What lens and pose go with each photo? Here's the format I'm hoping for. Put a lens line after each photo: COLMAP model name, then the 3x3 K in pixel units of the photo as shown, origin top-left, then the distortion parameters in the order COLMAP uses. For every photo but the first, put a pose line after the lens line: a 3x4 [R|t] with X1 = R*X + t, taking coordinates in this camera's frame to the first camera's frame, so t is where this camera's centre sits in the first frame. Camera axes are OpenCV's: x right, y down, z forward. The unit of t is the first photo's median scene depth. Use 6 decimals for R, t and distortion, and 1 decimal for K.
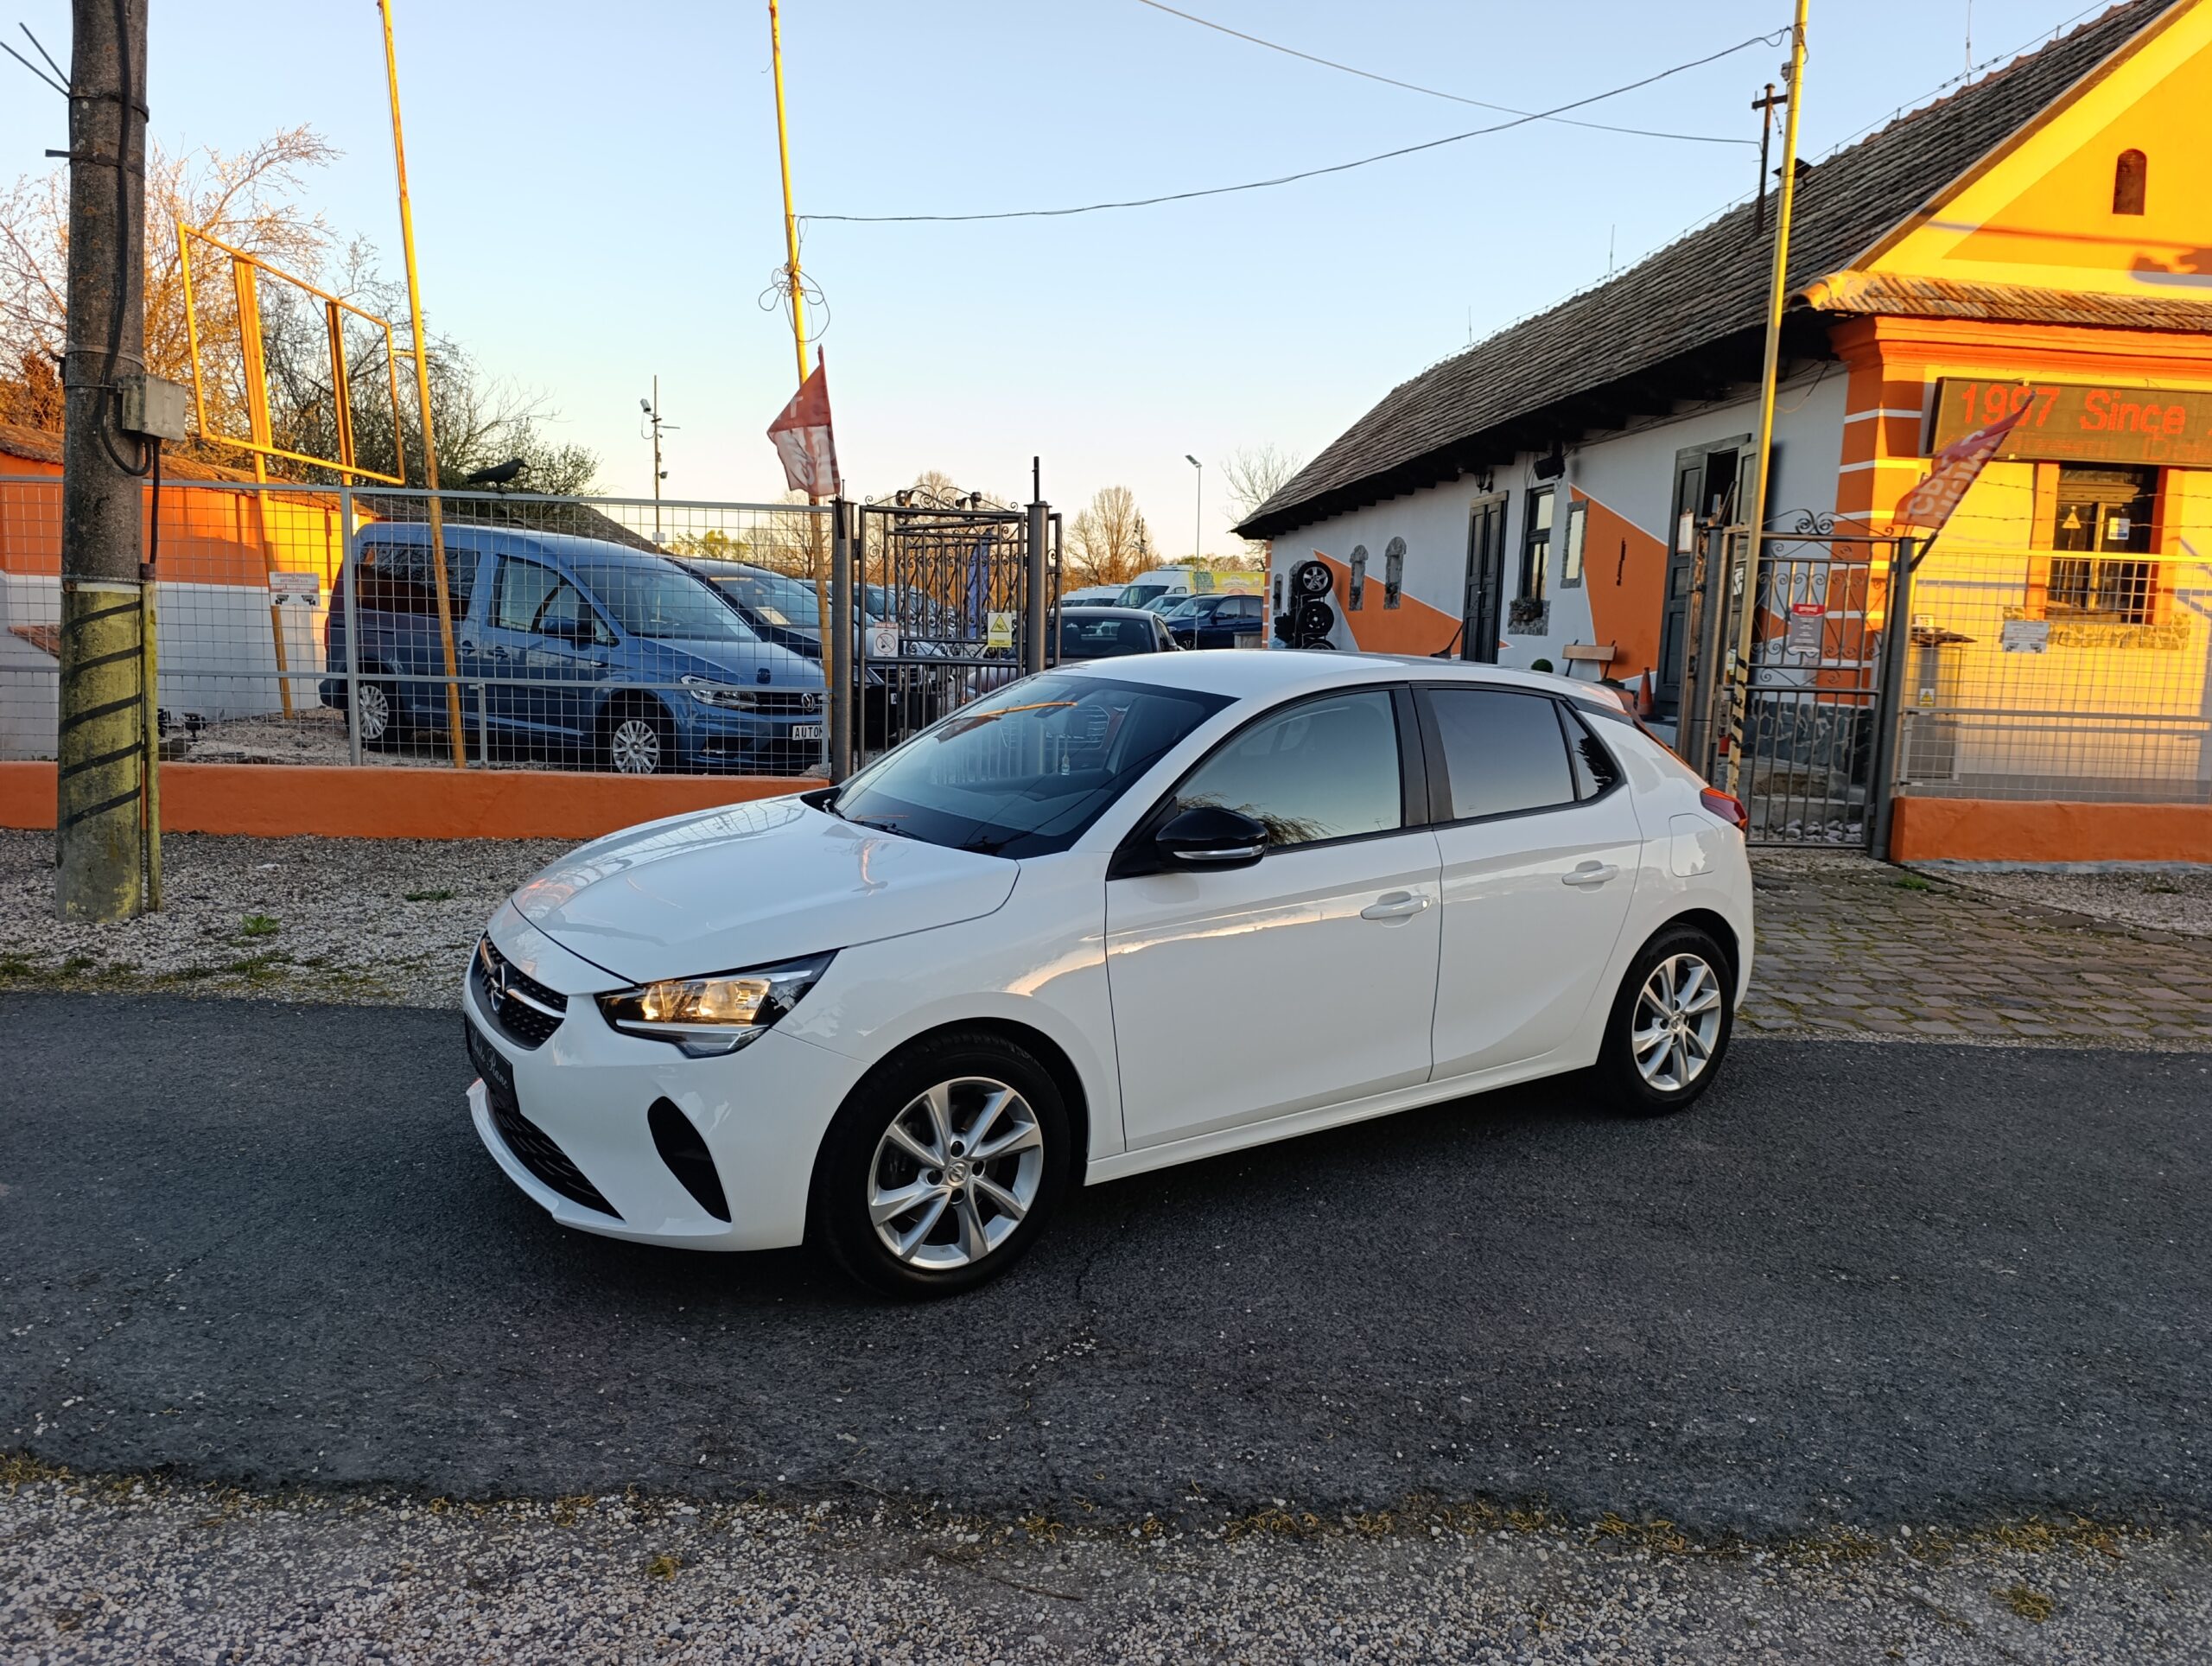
lens RADIAL K [[1489.8, 0, 1082.3], [0, 1489.8, 836.4], [0, 0, 1]] dist [0.048074, -0.067491]
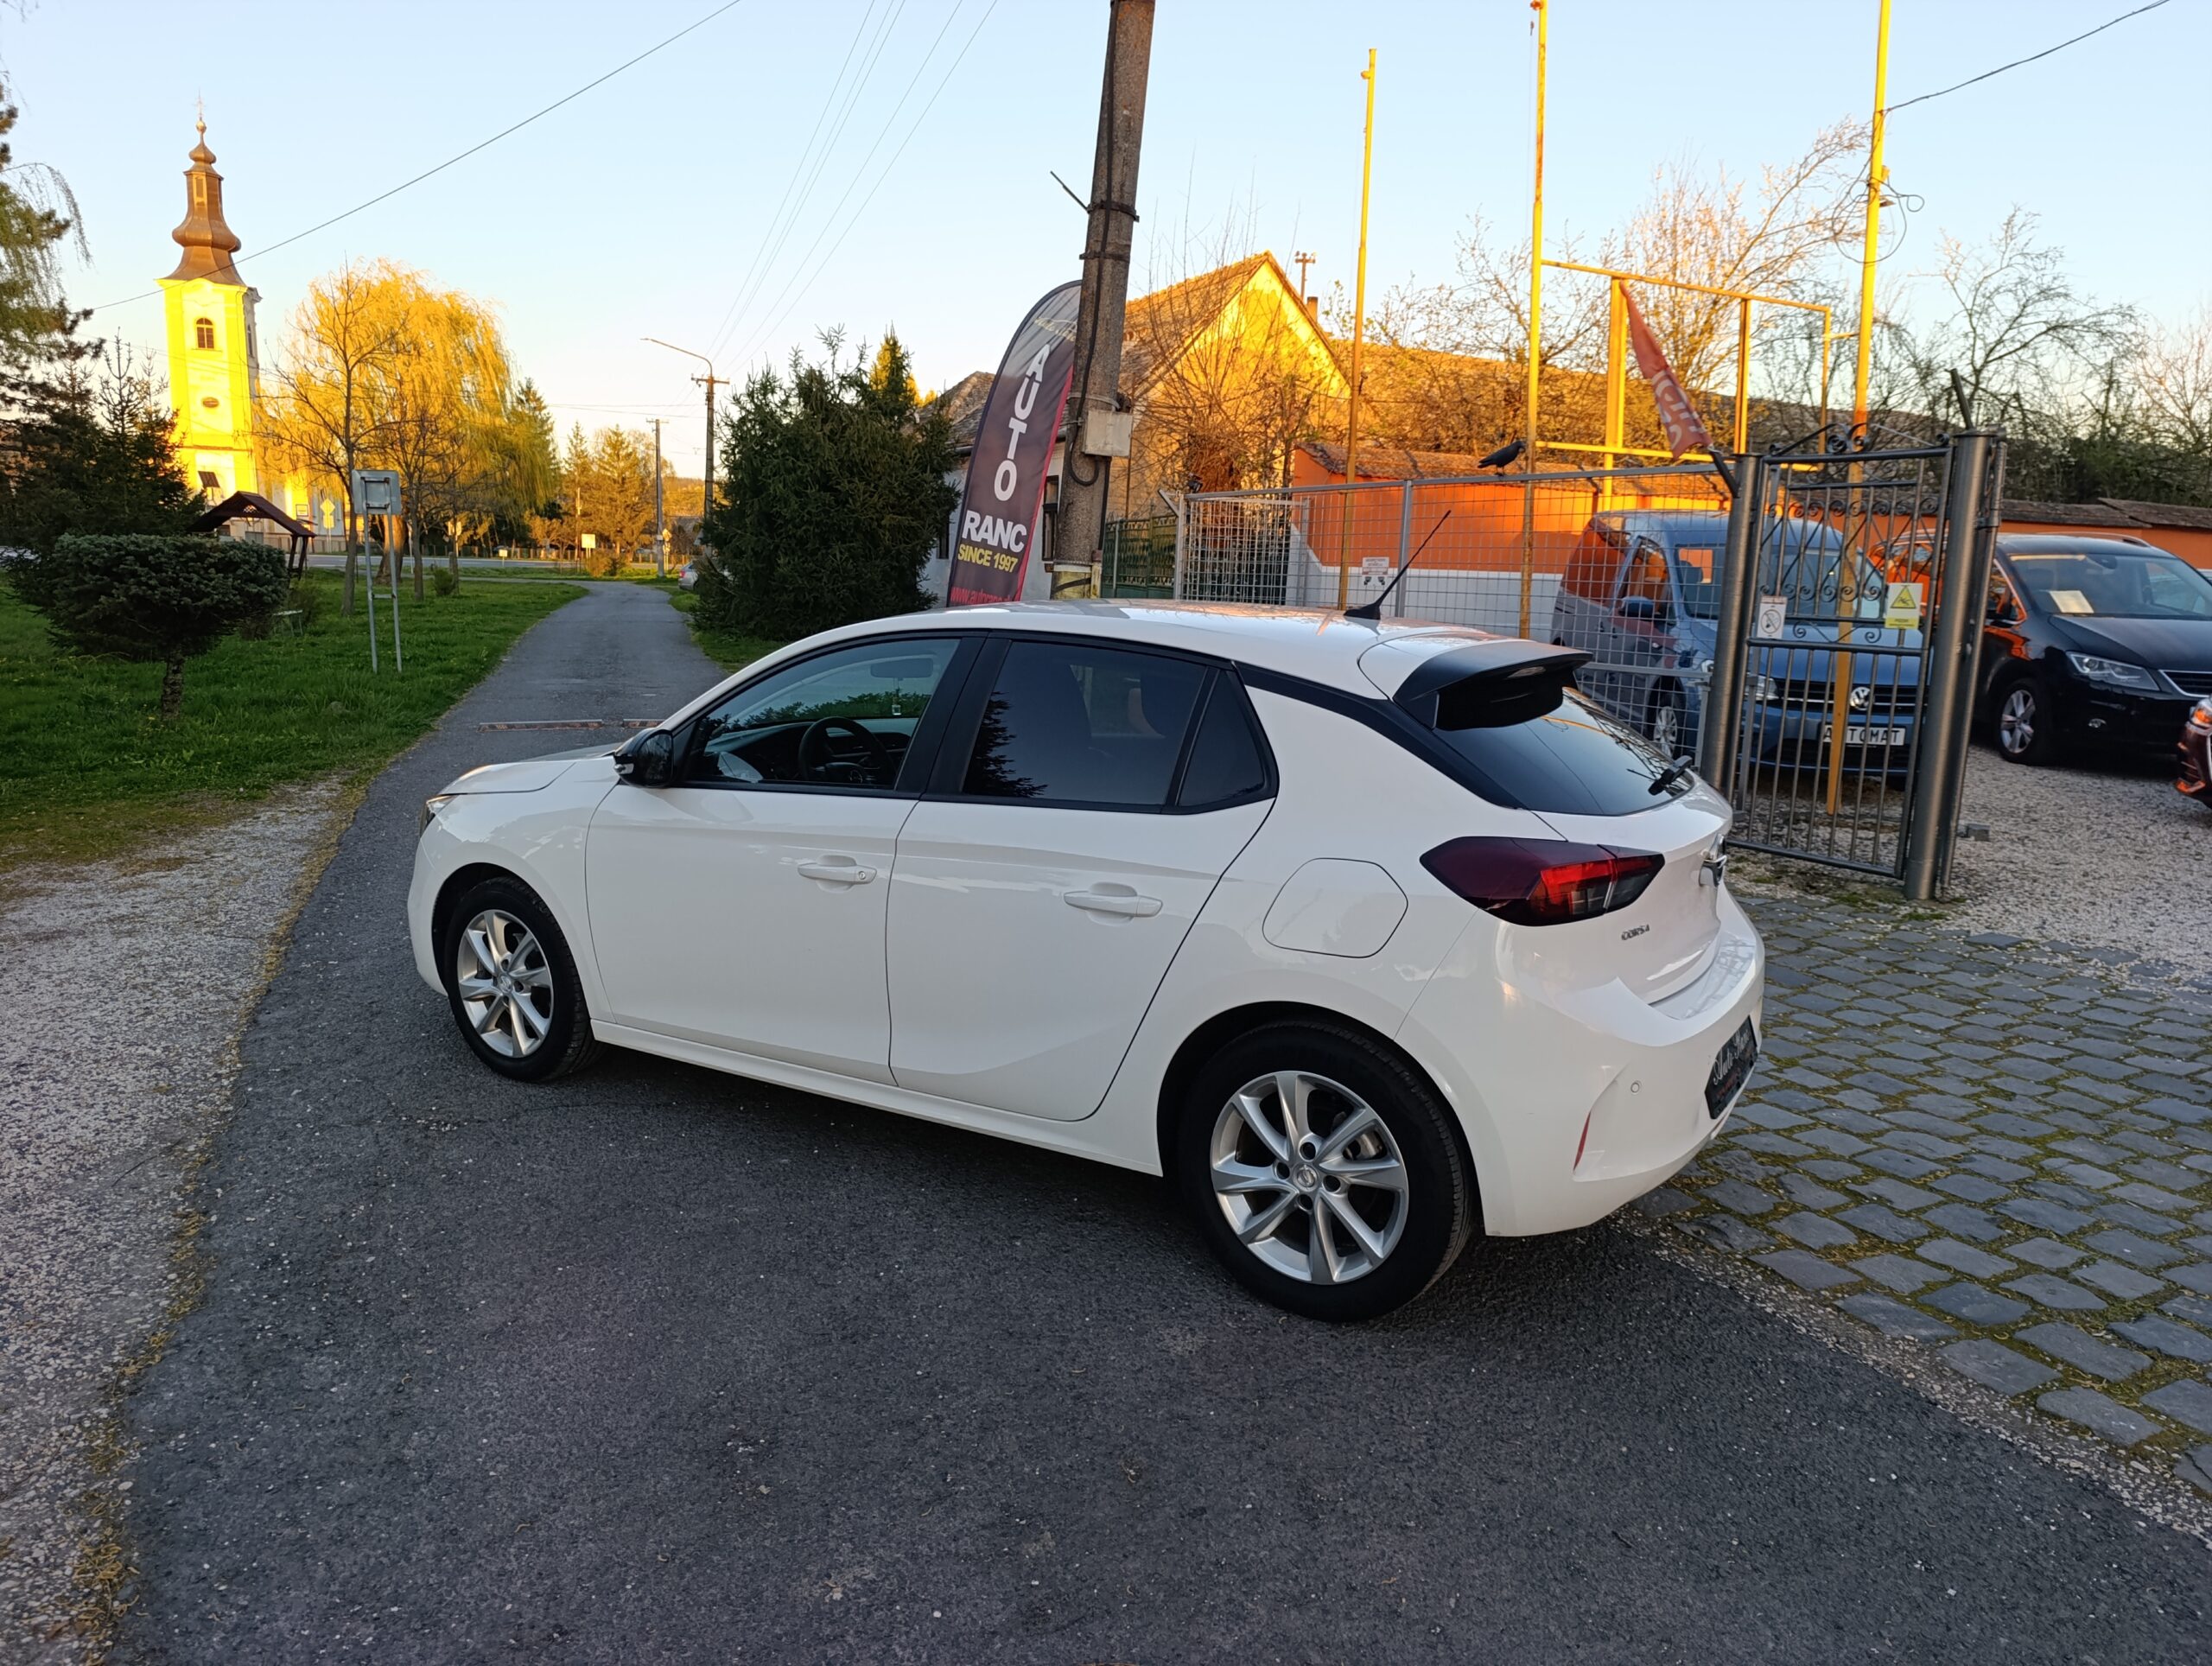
lens RADIAL K [[1493.6, 0, 1091.6], [0, 1493.6, 824.6], [0, 0, 1]] dist [0.020073, -0.026880]
pose [[0.421490, 0.134323, -0.896830, 0.664461], [-0.144117, 0.986322, 0.079995, -0.045424], [0.895308, 0.095532, 0.435083, 0.457467]]
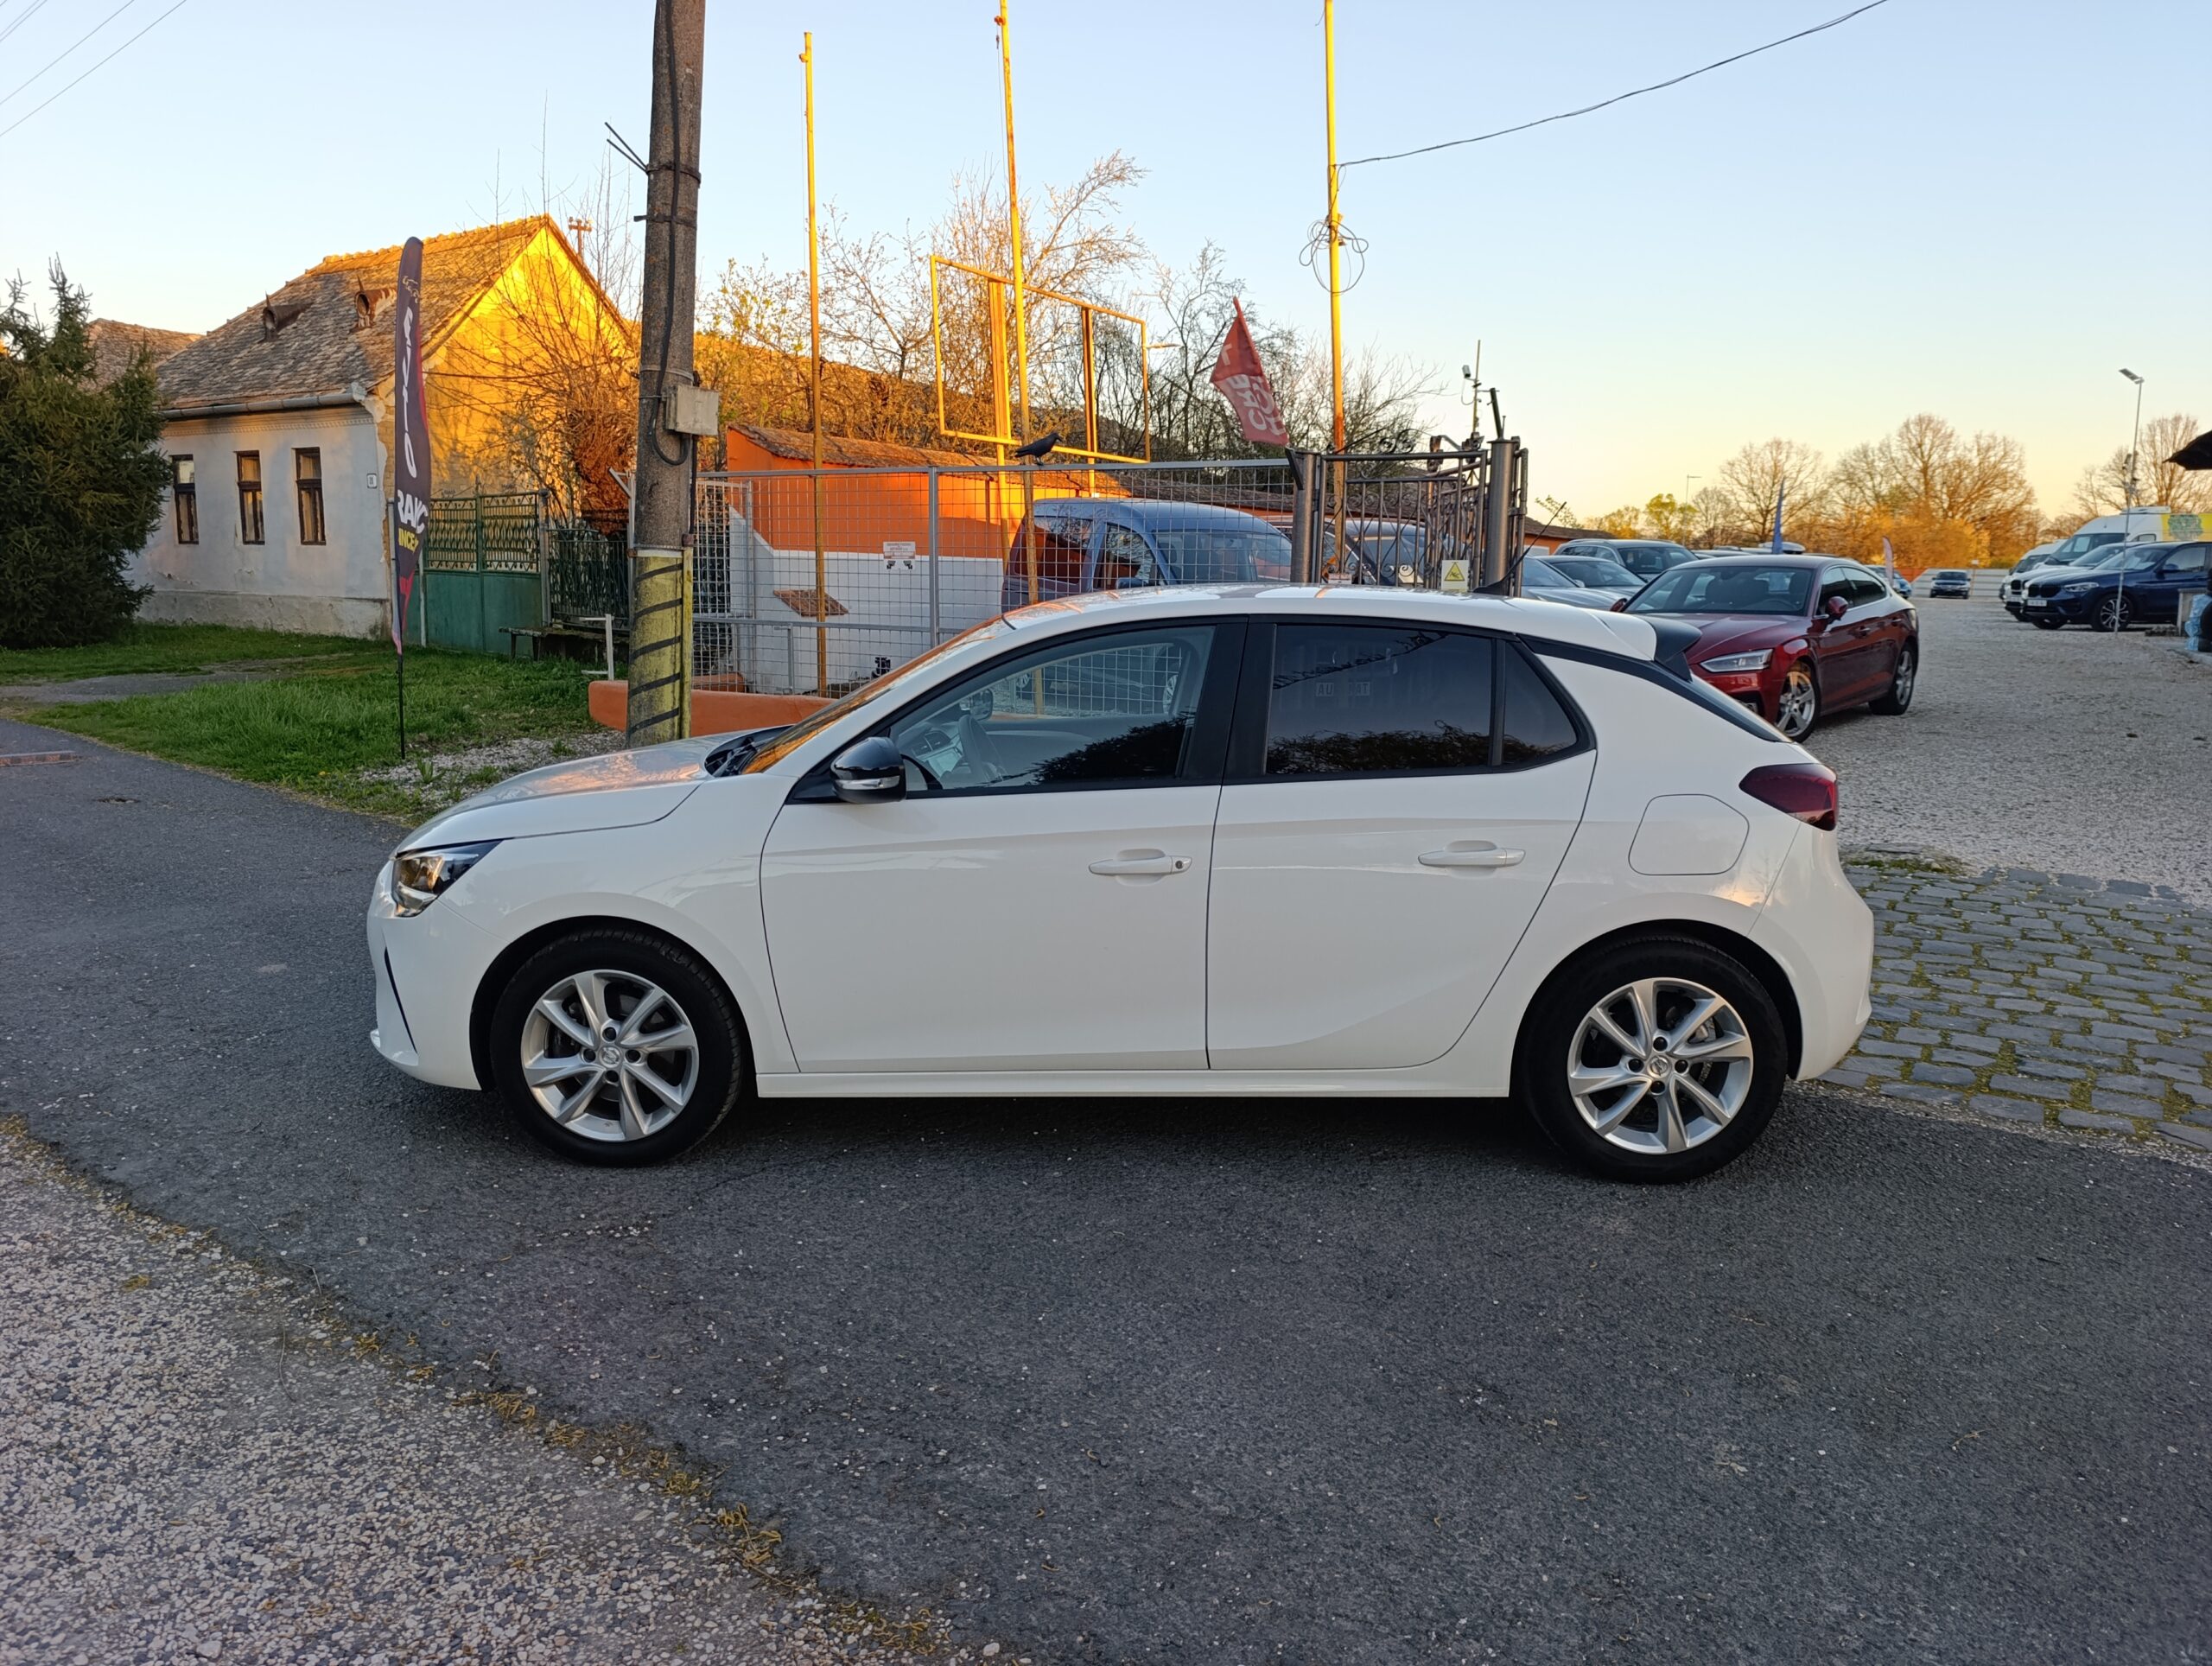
lens RADIAL K [[1493.6, 0, 1091.6], [0, 1493.6, 824.6], [0, 0, 1]] dist [0.020073, -0.026880]
pose [[0.823833, 0.077354, -0.561530, 0.420717], [-0.070492, 0.996936, 0.033914, -0.002633], [0.562433, 0.011644, 0.826761, 0.152393]]
